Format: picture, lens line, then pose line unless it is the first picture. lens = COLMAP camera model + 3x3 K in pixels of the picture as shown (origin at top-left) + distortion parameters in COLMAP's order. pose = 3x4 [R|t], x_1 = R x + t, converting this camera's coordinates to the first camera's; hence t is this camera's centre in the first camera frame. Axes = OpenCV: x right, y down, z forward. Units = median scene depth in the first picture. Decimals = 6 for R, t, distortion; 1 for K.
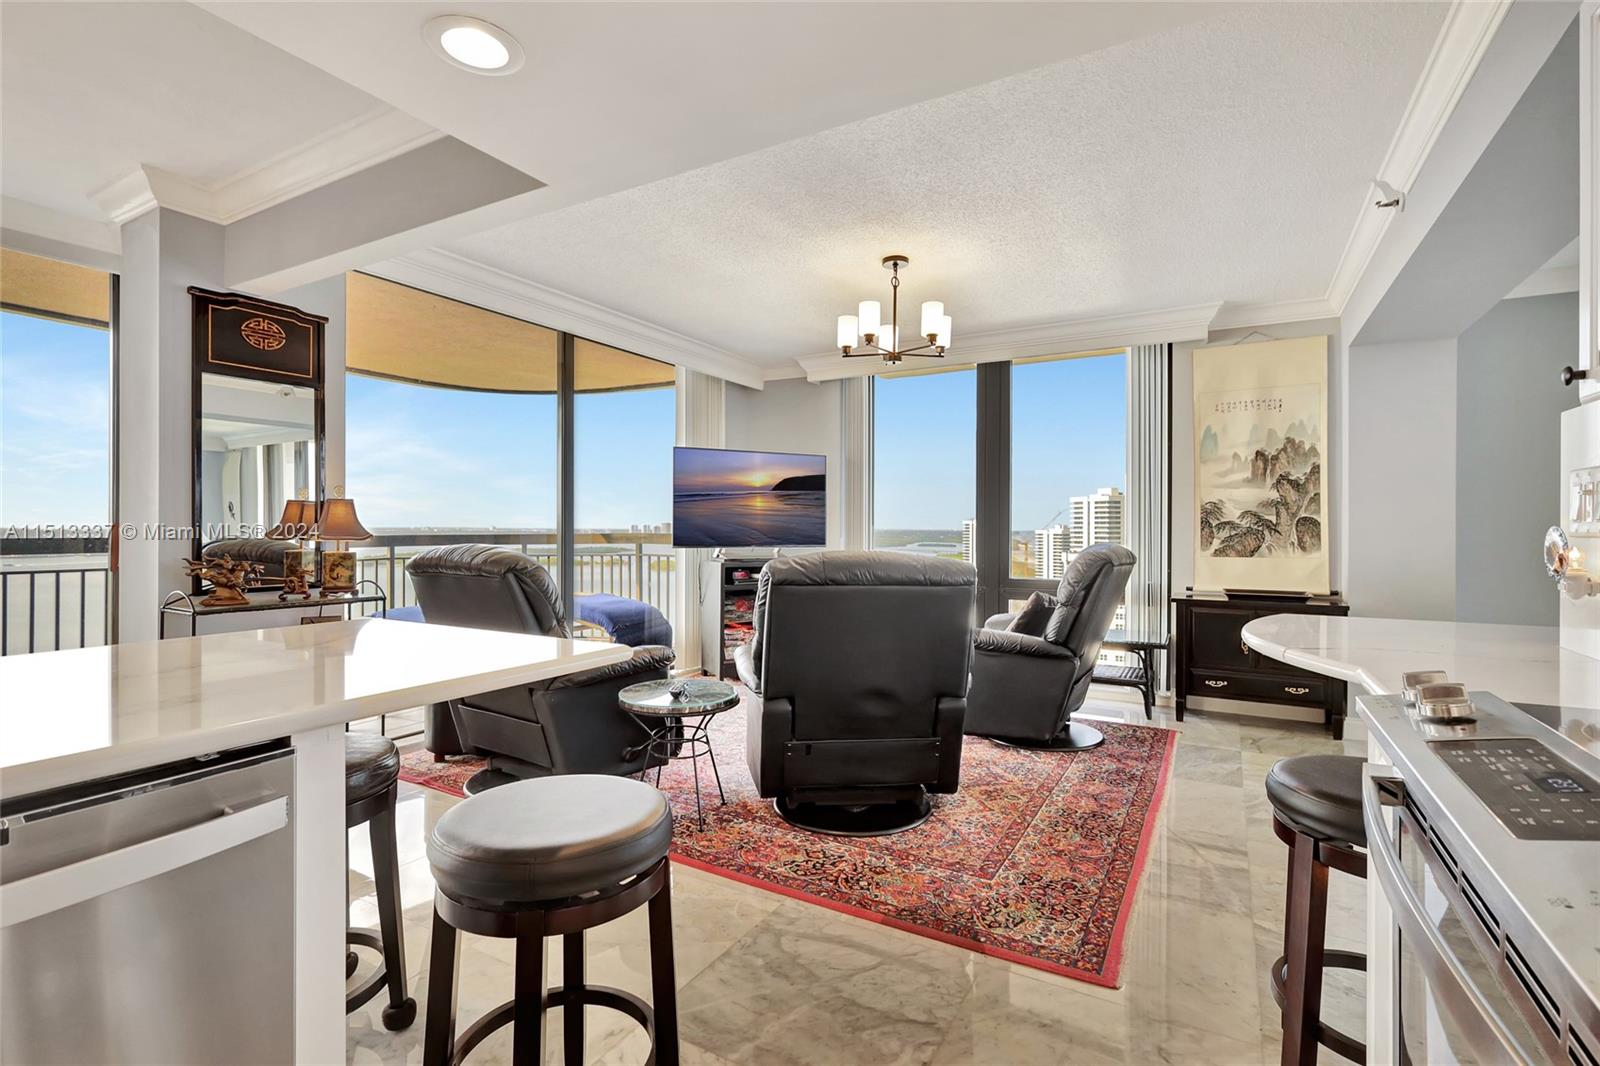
lens RADIAL K [[739.6, 0, 799.6], [0, 739.6, 530.0], [0, 0, 1]] dist [-0.002810, 0.001636]
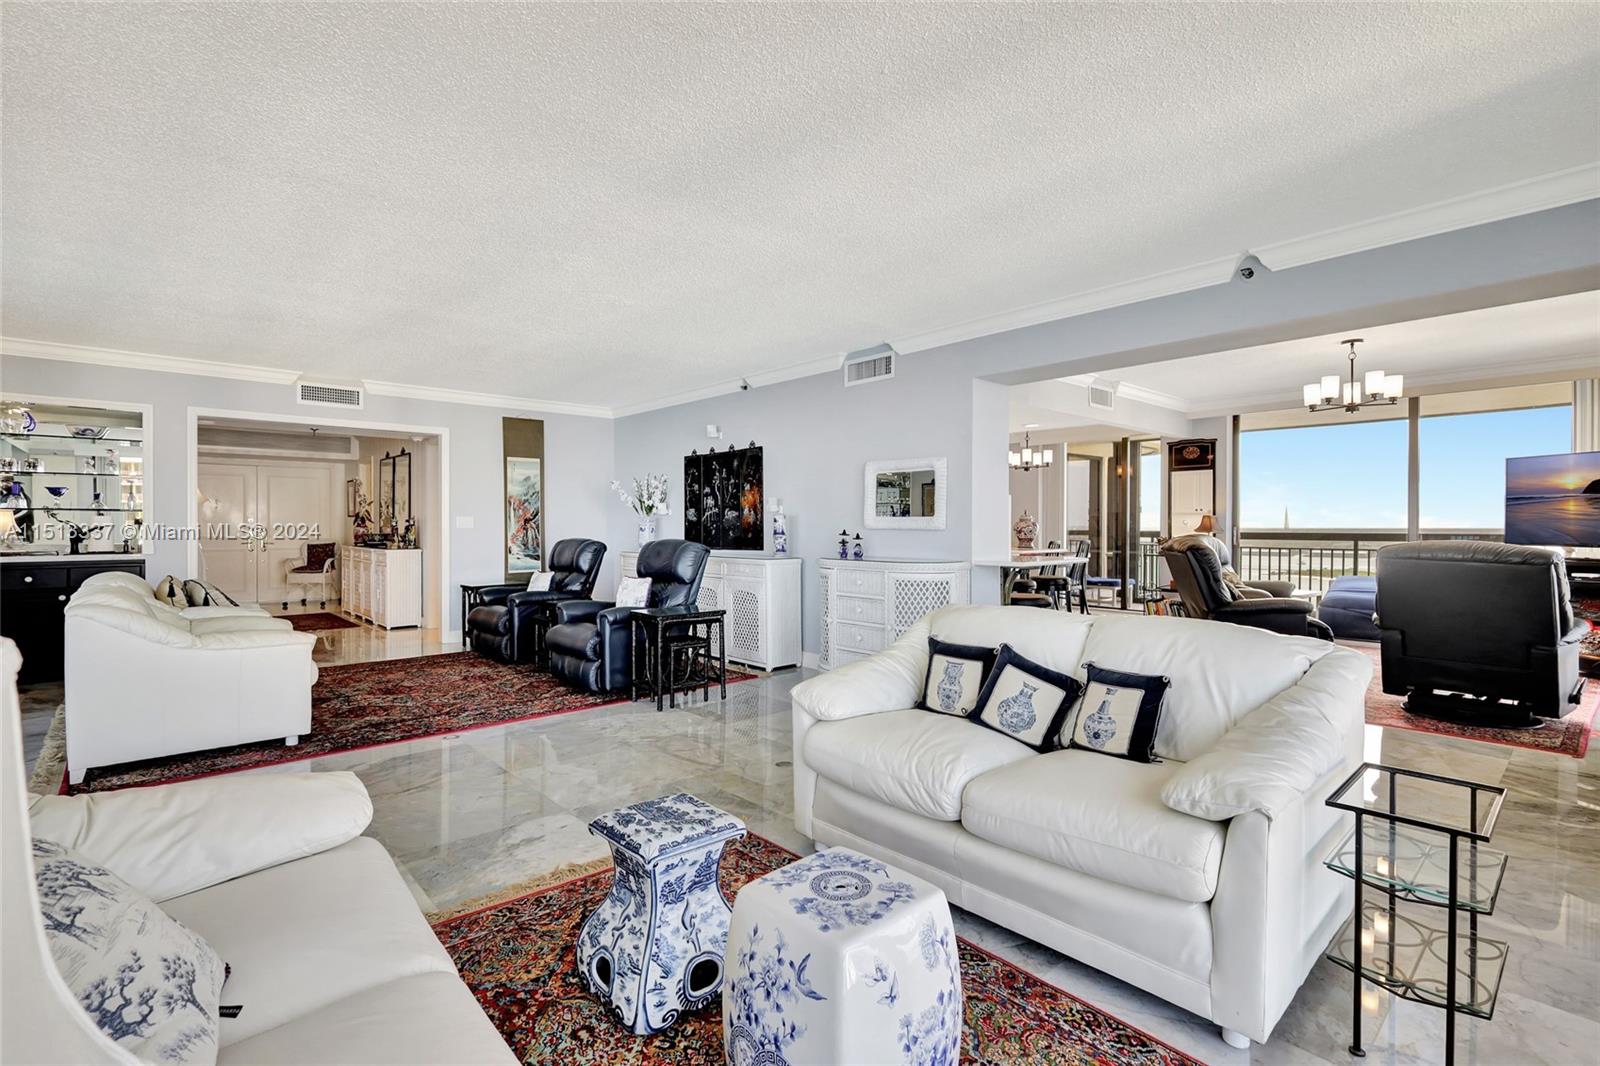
lens RADIAL K [[739.6, 0, 799.3], [0, 739.6, 528.3], [0, 0, 1]] dist [-0.002810, 0.001636]
pose [[-0.313804, 0.000871, -0.949487, 1.470598], [-0.004540, 0.999987, 0.002418, 0.000503], [0.949477, 0.005069, -0.313796, 0.347012]]
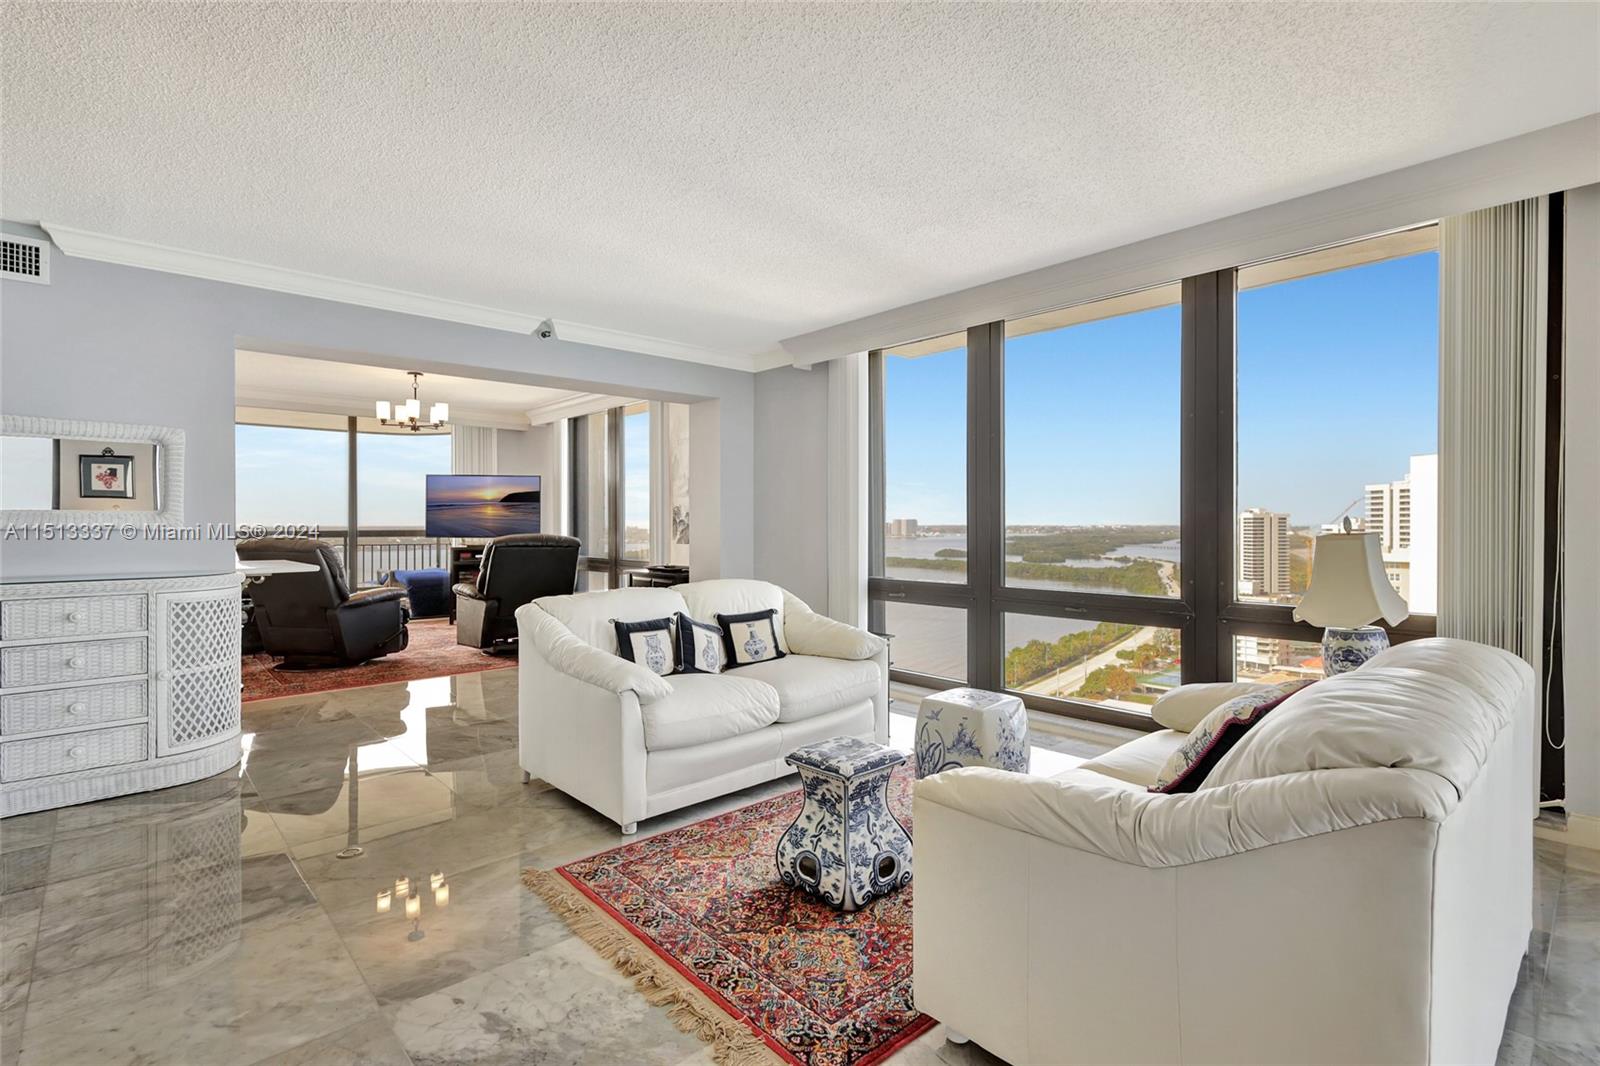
lens RADIAL K [[757.2, 0, 805.9], [0, 757.2, 527.9], [0, 0, 1]] dist [-0.002858, 0.001356]
pose [[0.955859, -0.002243, -0.293817, 1.240023], [0.003002, 0.999993, 0.002131, 0.002656], [0.293810, -0.002919, 0.955859, -0.358489]]
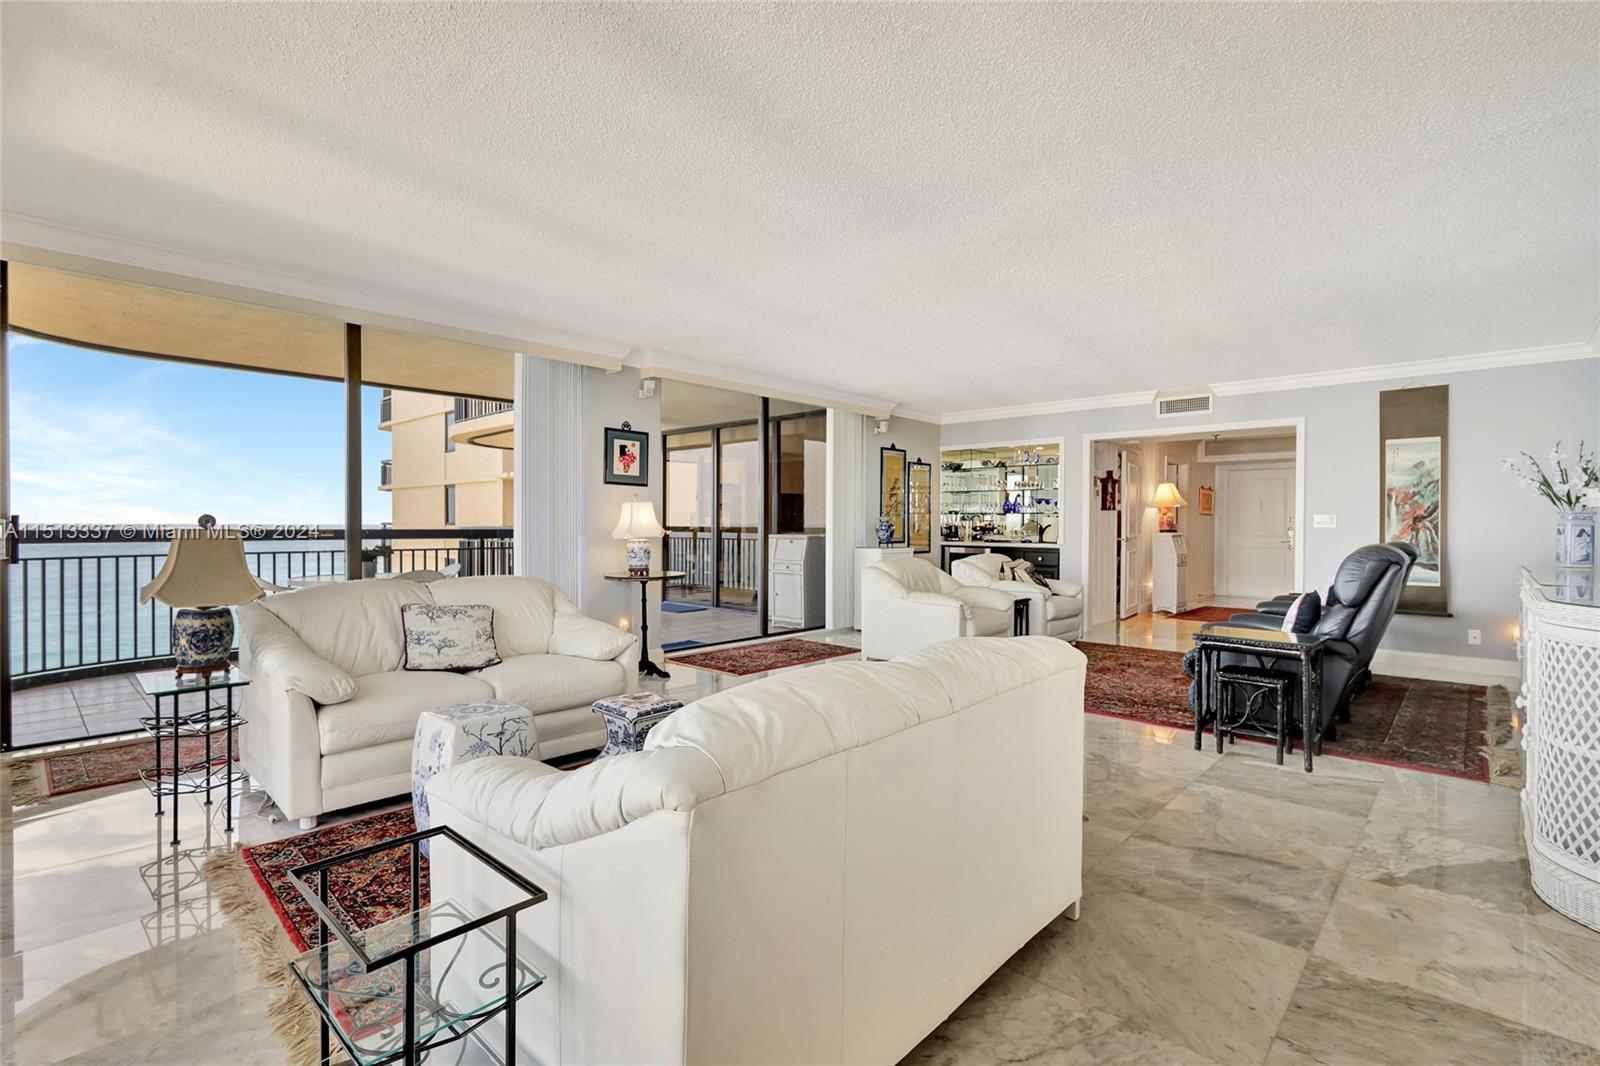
lens RADIAL K [[739.6, 0, 797.1], [0, 739.6, 529.6], [0, 0, 1]] dist [-0.002810, 0.001636]
pose [[-0.972979, -0.008438, 0.230739, 0.827525], [-0.005715, 0.999906, 0.012467, -0.001157], [-0.230822, 0.010811, -0.972936, 0.754167]]
